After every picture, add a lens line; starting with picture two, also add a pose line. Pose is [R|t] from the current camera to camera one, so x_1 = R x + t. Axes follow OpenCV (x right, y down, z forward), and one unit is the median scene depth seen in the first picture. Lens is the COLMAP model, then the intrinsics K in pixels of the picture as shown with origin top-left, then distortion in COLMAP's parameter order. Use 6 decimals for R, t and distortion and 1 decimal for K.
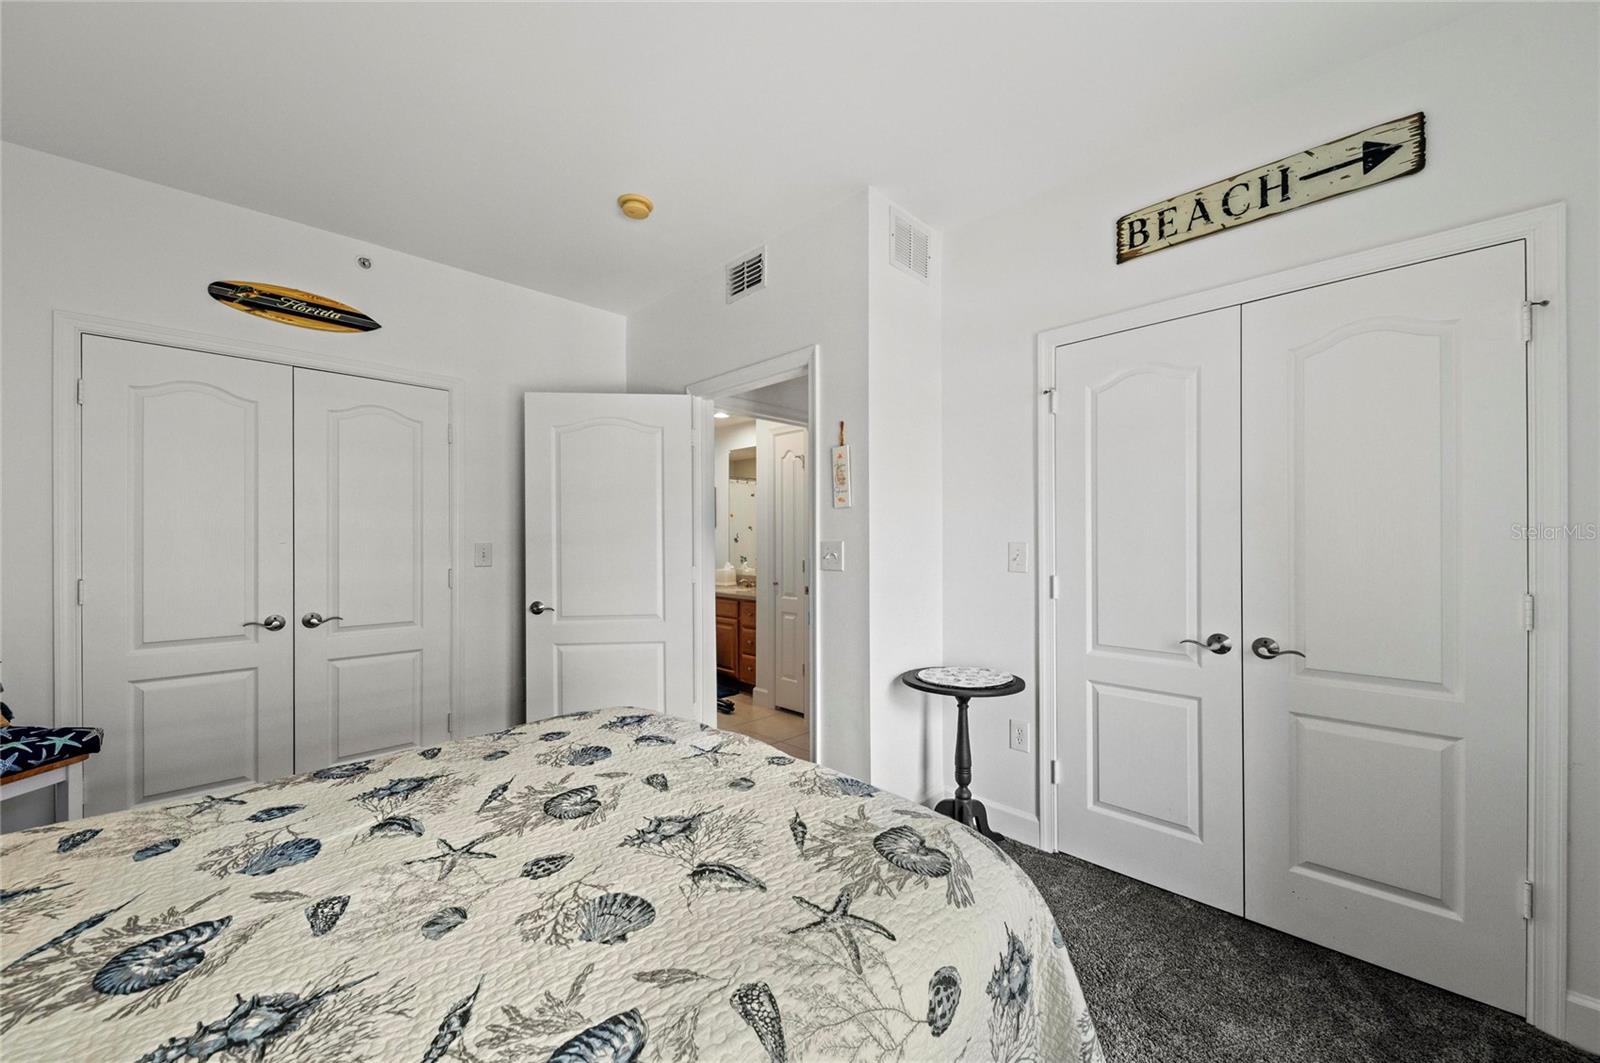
lens RADIAL K [[596.1, 0, 807.4], [0, 596.1, 552.9], [0, 0, 1]] dist [0.003678, -0.002178]
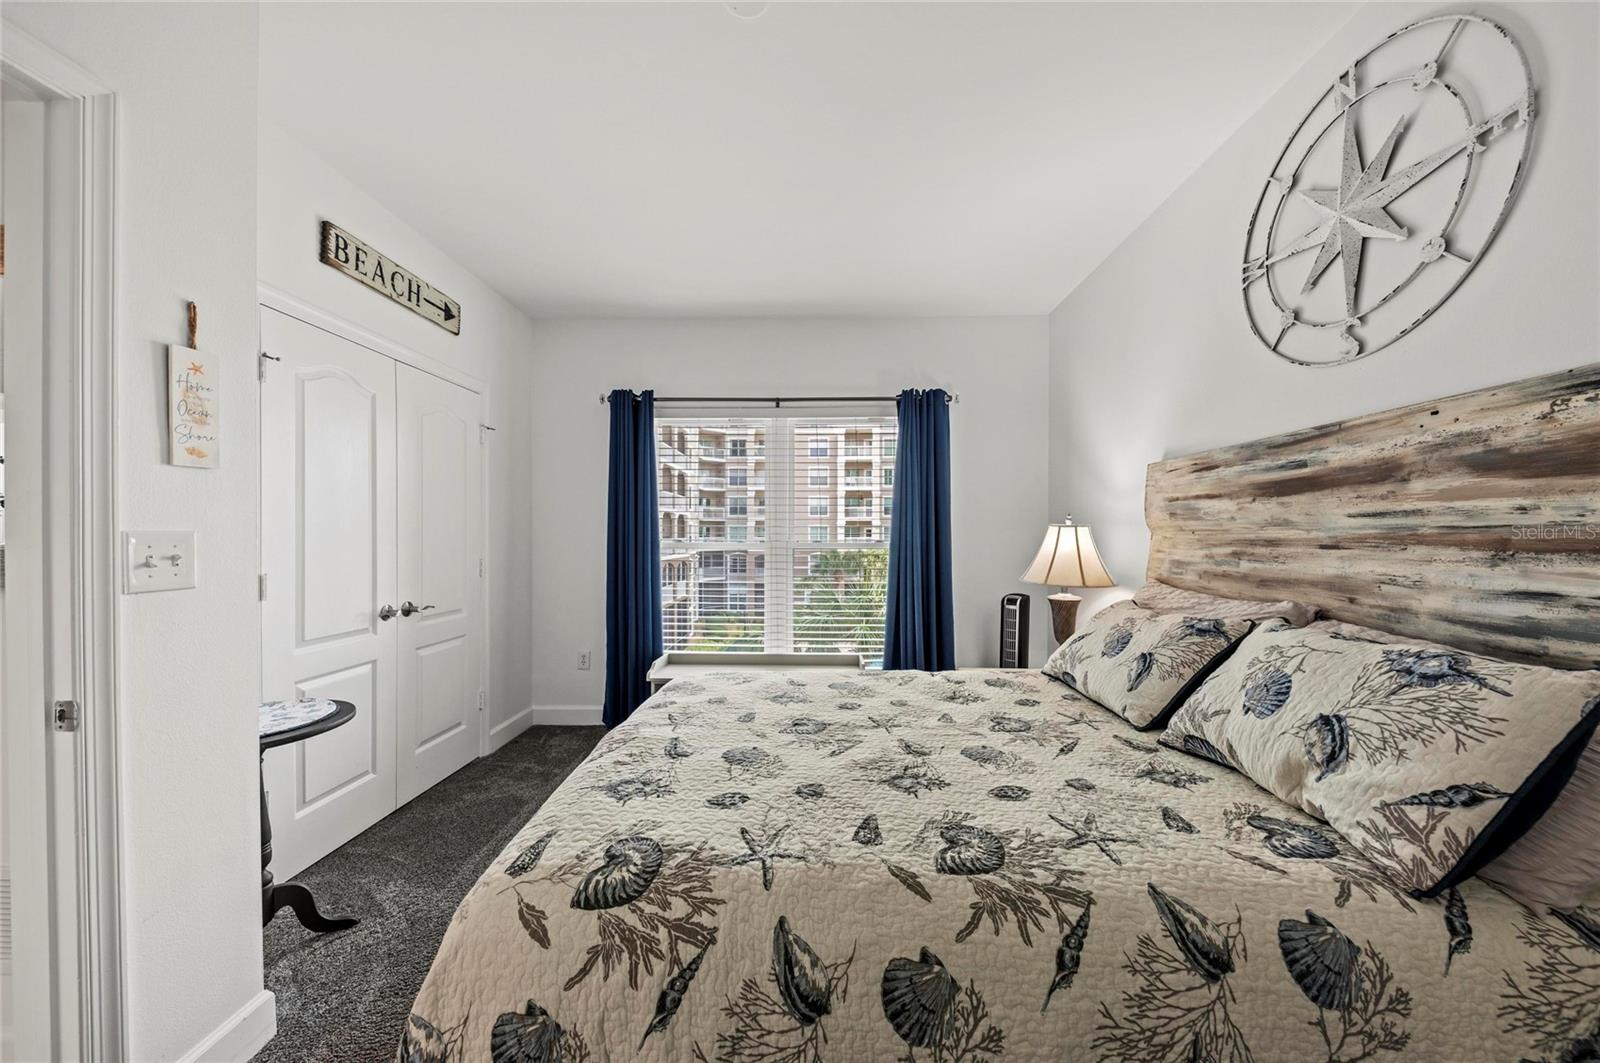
lens RADIAL K [[566.5, 0, 823.1], [0, 566.5, 534.3], [0, 0, 1]] dist [0.008198, -0.001376]
pose [[-0.709333, 0.003514, 0.704865, -0.924067], [0.015671, 0.999819, 0.010787, -0.017620], [-0.704699, 0.018697, -0.709260, 1.306892]]
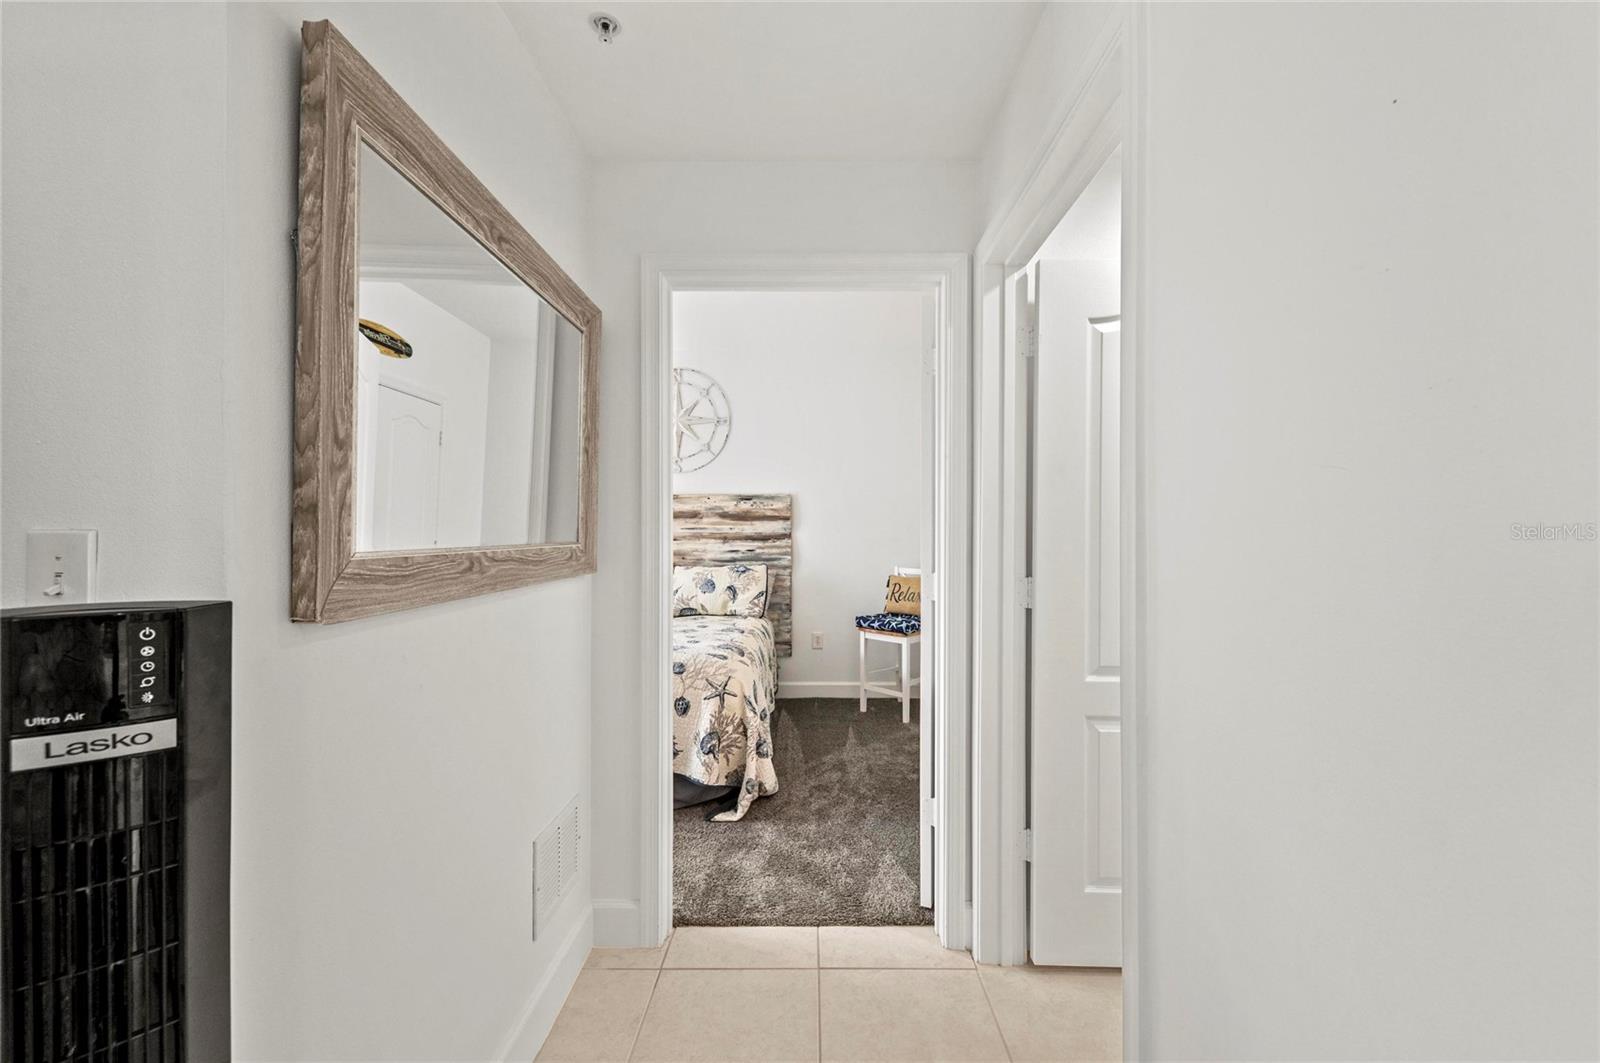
lens RADIAL K [[632.4, 0, 779.5], [0, 632.4, 535.2], [0, 0, 1]] dist [0.009890, -0.004327]
pose [[-0.731233, 0.002725, -0.682123, 0.650245], [-0.012045, 0.999785, 0.016906, -0.046192], [0.682022, 0.020578, -0.731042, 2.400063]]
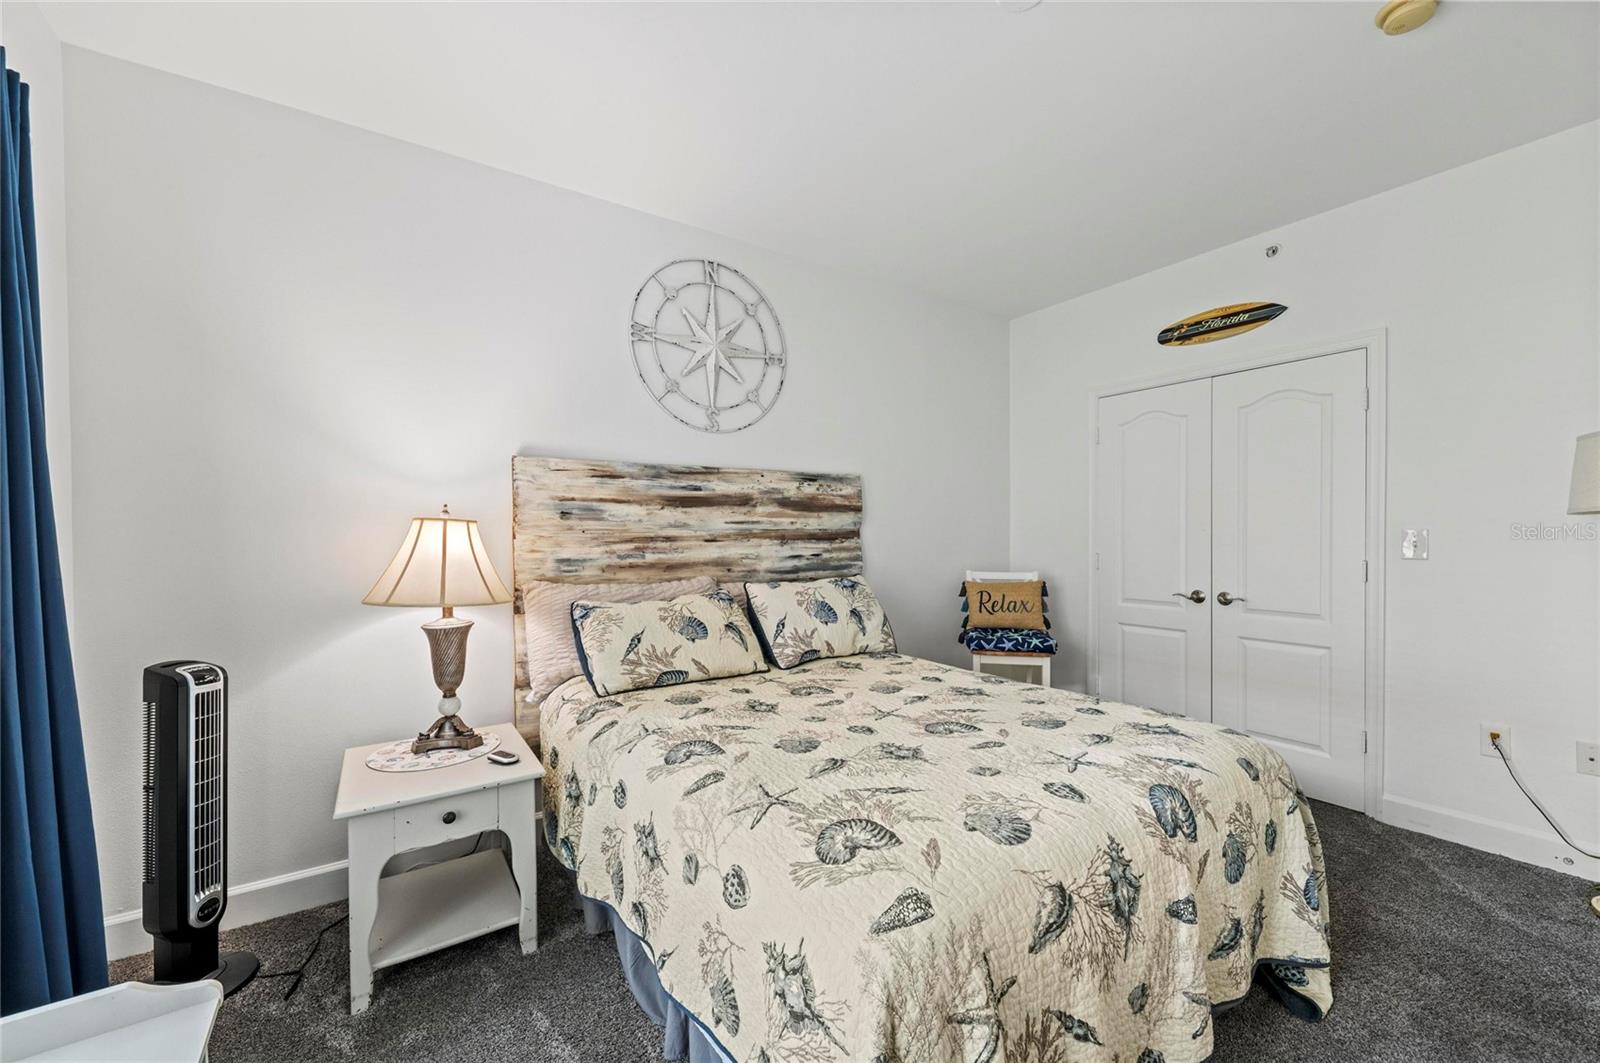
lens RADIAL K [[632.4, 0, 798.8], [0, 632.4, 531.7], [0, 0, 1]] dist [0.009890, -0.004327]
pose [[-0.186553, 0.000305, -0.982445, 0.719676], [-0.013480, 0.999905, 0.002870, -0.006656], [0.982352, 0.013779, -0.186531, 0.649439]]
